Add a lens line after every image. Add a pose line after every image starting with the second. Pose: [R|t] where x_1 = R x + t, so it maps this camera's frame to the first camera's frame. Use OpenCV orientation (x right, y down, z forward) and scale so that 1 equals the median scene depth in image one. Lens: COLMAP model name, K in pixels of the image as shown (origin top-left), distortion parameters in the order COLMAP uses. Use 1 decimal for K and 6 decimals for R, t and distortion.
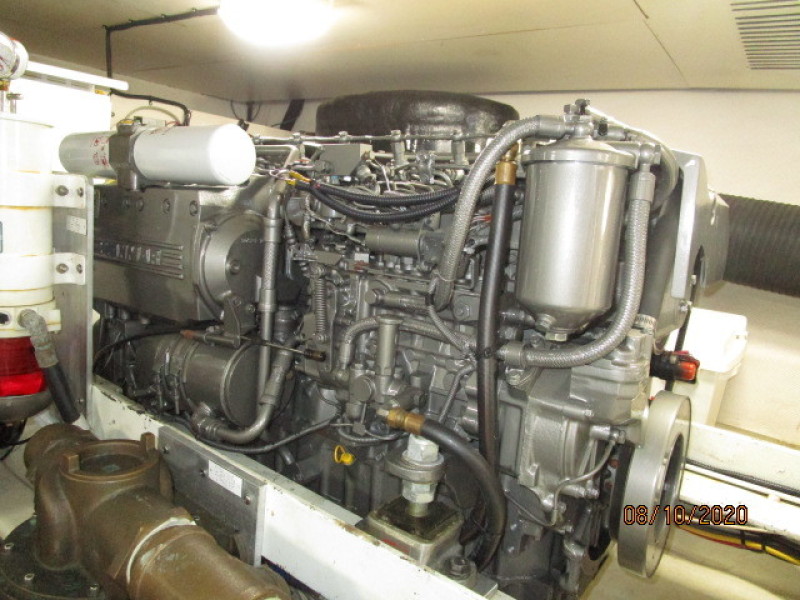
lens RADIAL K [[558.0, 0, 403.3], [0, 558.0, 301.7], [0, 0, 1]] dist [-0.037682, 0.002788]
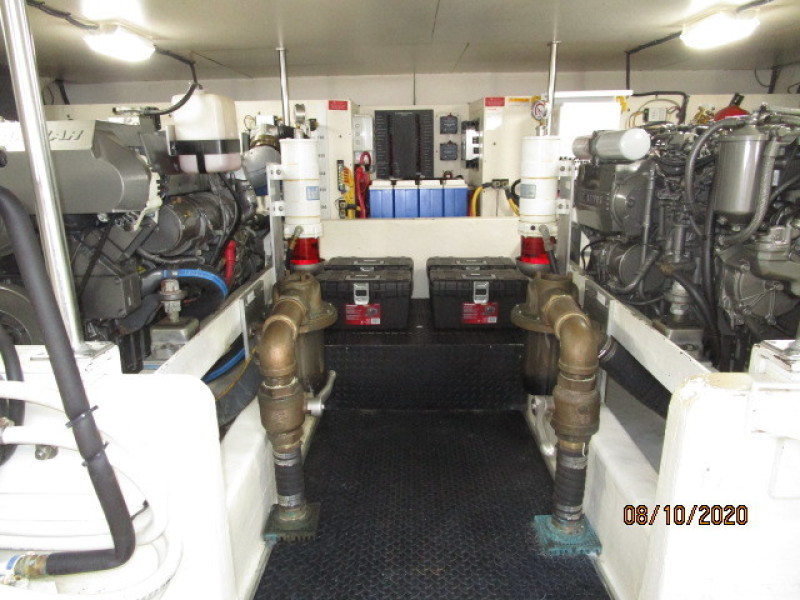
lens RADIAL K [[558.0, 0, 403.3], [0, 558.0, 301.7], [0, 0, 1]] dist [-0.037682, 0.002788]
pose [[0.578300, 0.110671, -0.808282, 0.807721], [-0.063774, 0.993857, 0.090452, 0.151039], [0.813327, -0.000761, 0.581806, -0.736422]]
